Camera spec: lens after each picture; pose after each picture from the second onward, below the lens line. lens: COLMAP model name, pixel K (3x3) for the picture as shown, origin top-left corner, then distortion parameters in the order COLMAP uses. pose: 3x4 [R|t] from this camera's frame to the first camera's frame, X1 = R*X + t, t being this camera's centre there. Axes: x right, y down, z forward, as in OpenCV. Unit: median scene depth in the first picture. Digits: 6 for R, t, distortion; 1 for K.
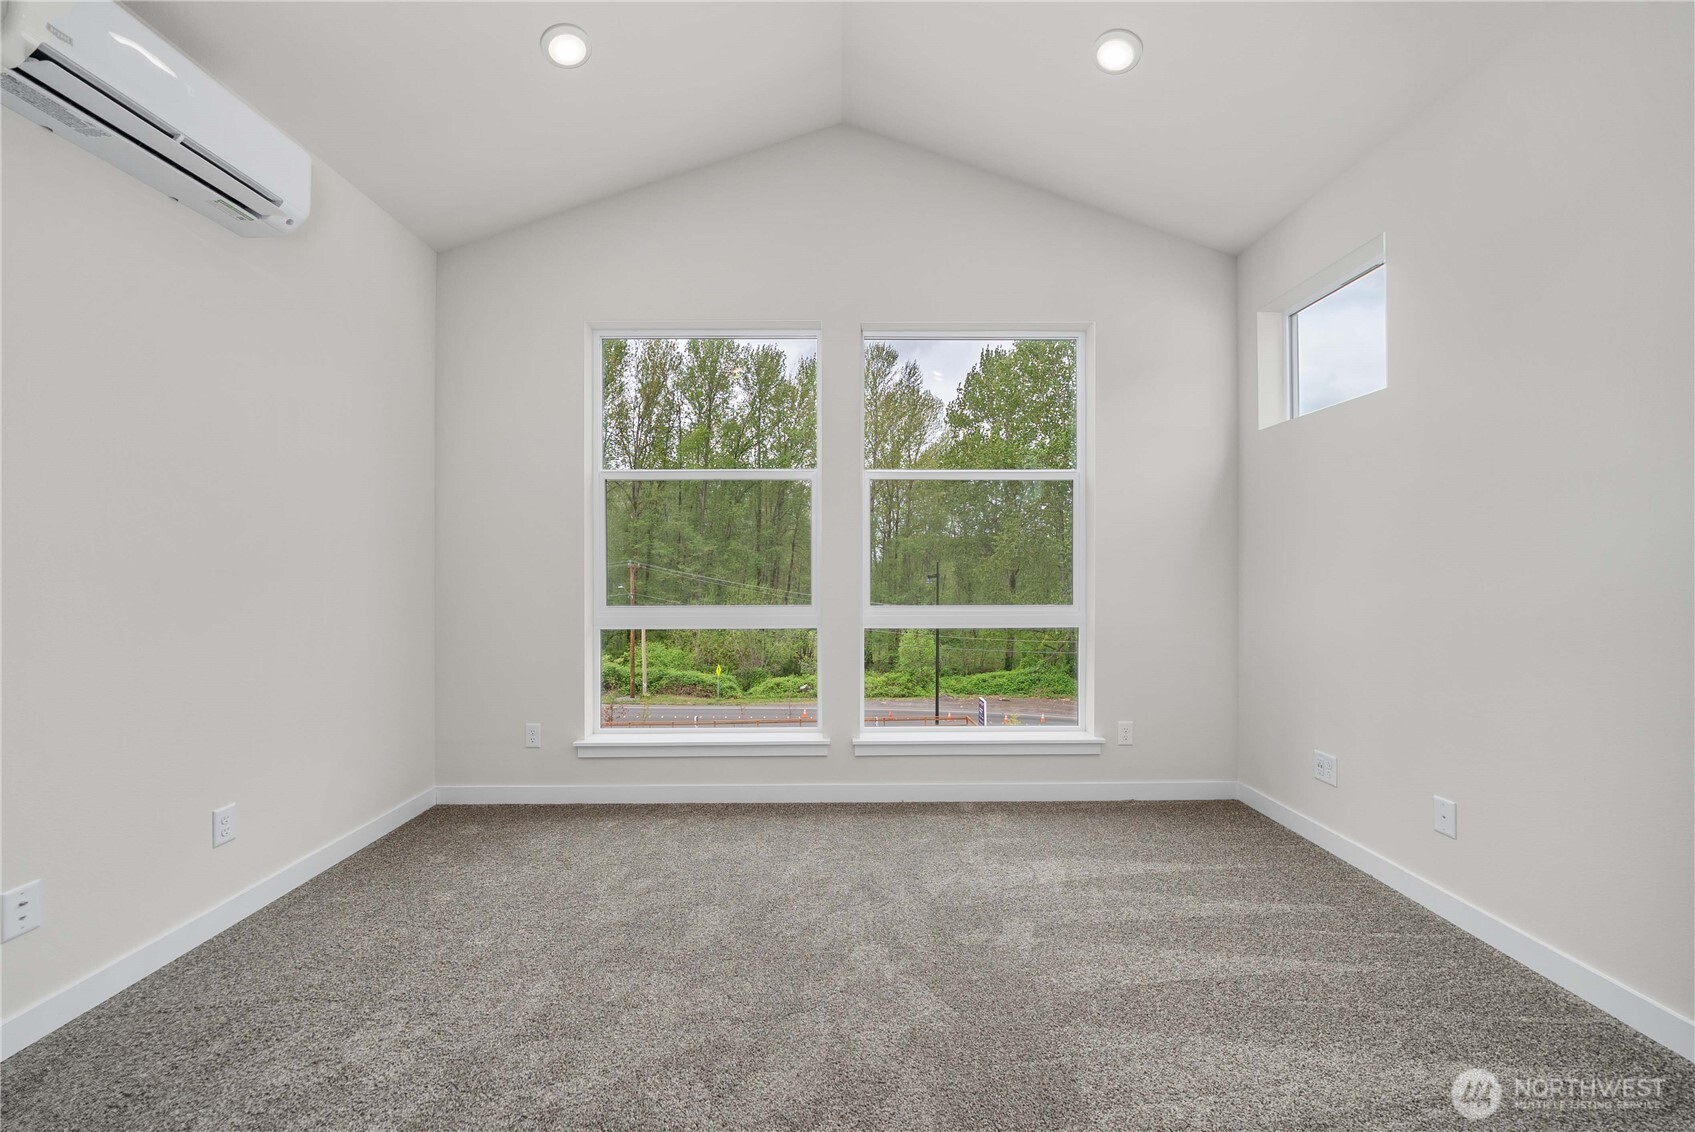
lens RADIAL K [[638.4, 0, 853.7], [0, 638.4, 566.5], [0, 0, 1]] dist [-0.007523, 0.001179]
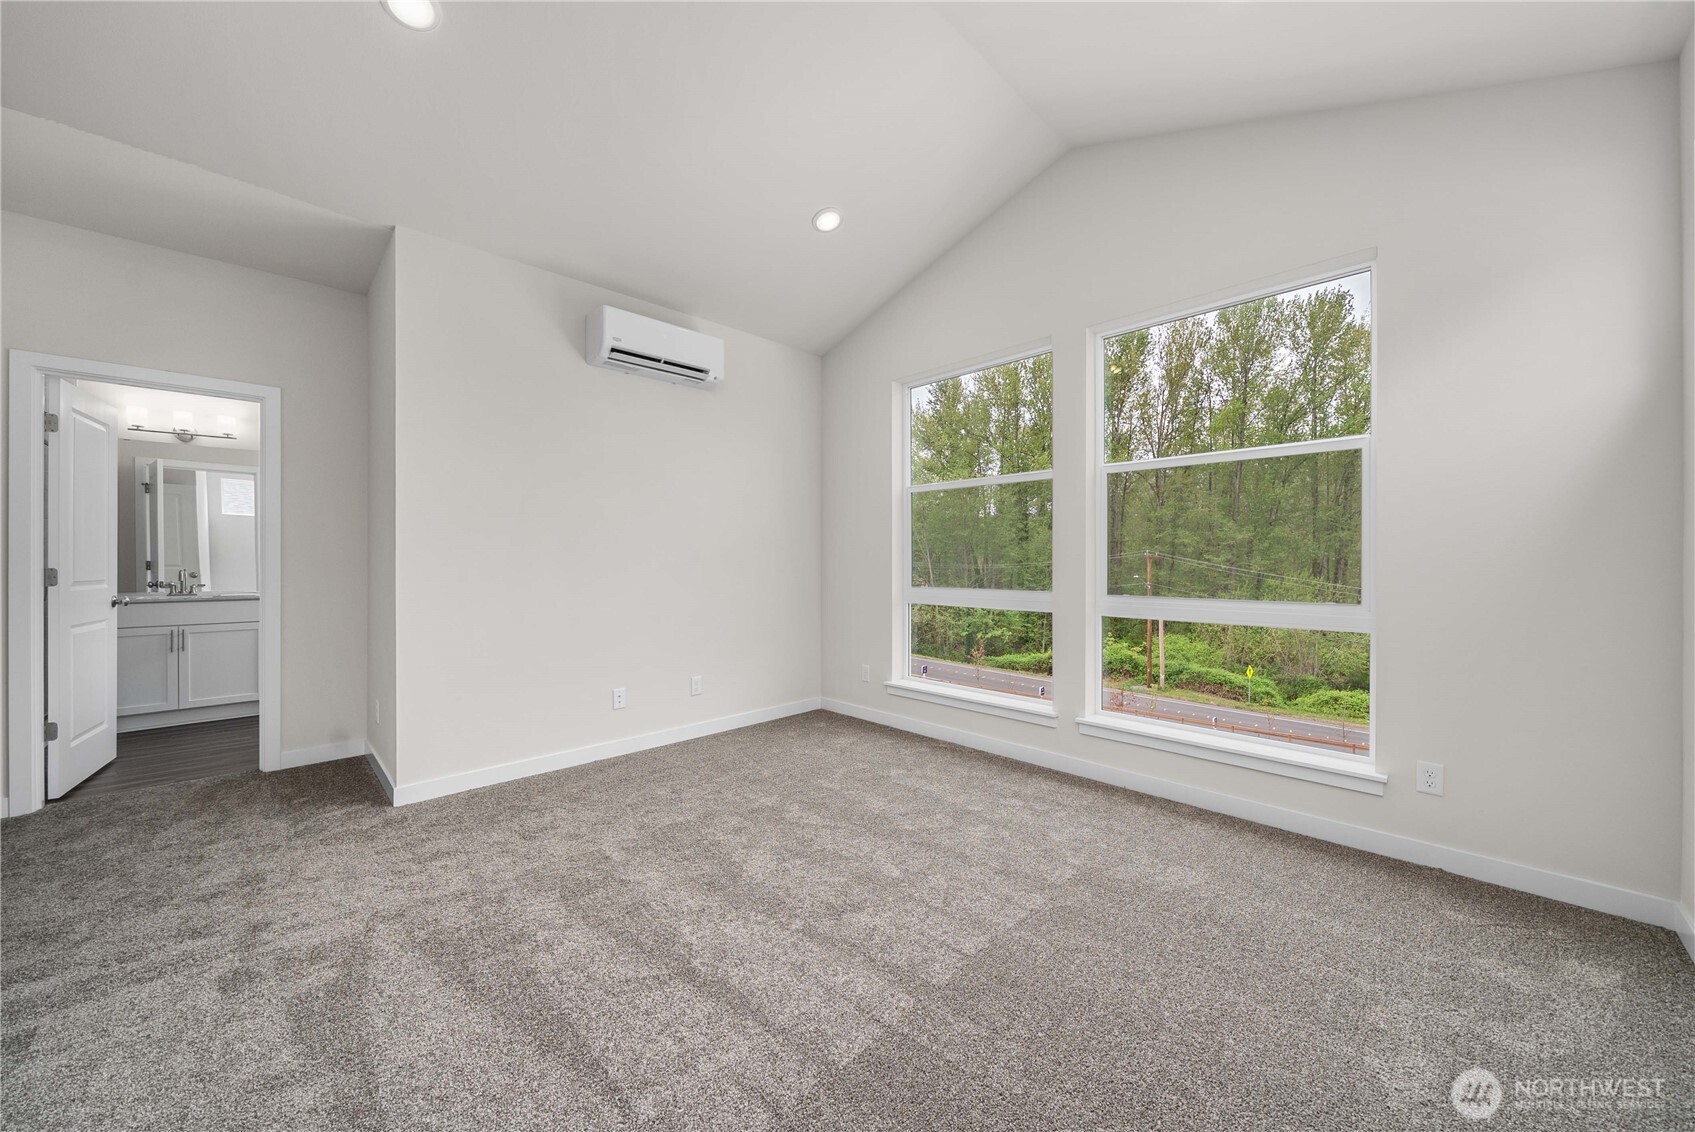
lens RADIAL K [[638.4, 0, 874.3], [0, 638.4, 560.4], [0, 0, 1]] dist [-0.007523, 0.001179]
pose [[0.689679, 0.002547, -0.724111, 0.073066], [0.002078, 0.999983, 0.005496, -0.000159], [0.724112, -0.005295, 0.689662, 0.001121]]
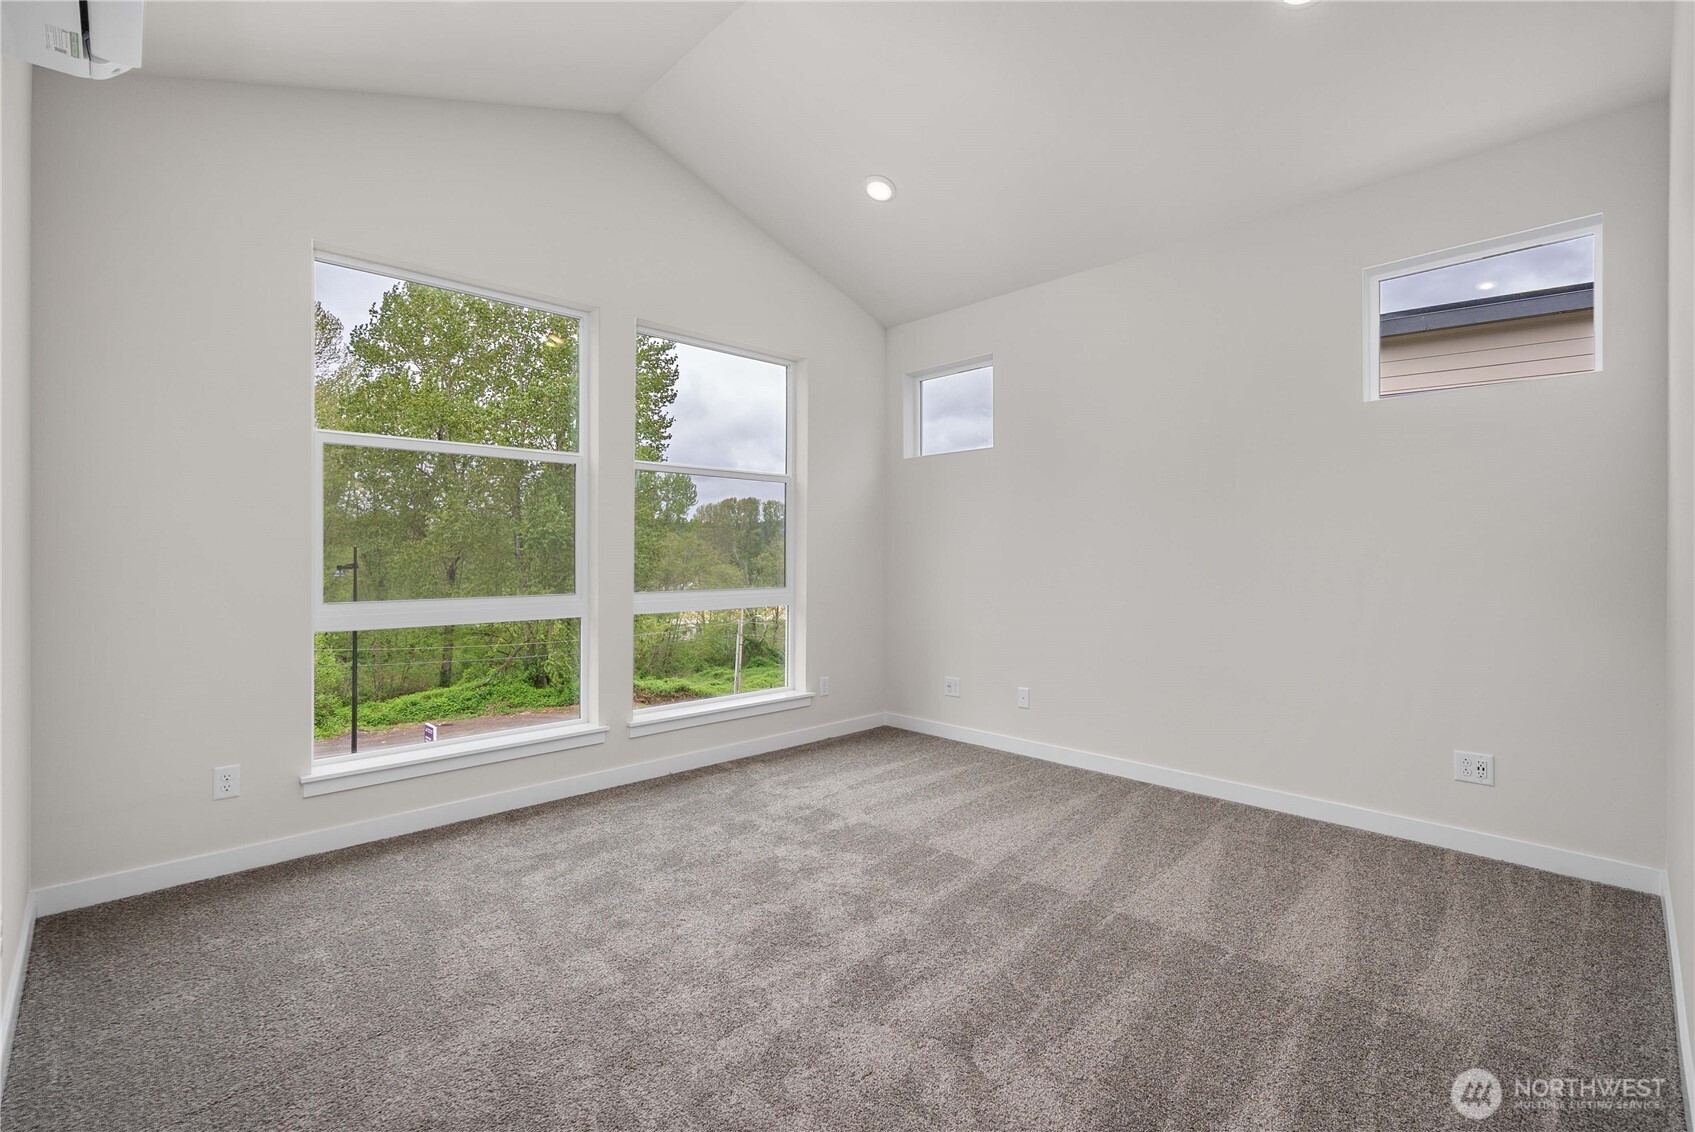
lens RADIAL K [[737.5, 0, 858.2], [0, 737.5, 559.9], [0, 0, 1]] dist [-0.001915, 0.000079]
pose [[0.731394, -0.002355, 0.681952, -0.073815], [-0.003100, 0.999972, 0.006778, -0.000107], [-0.681949, -0.007072, 0.731366, -0.016686]]
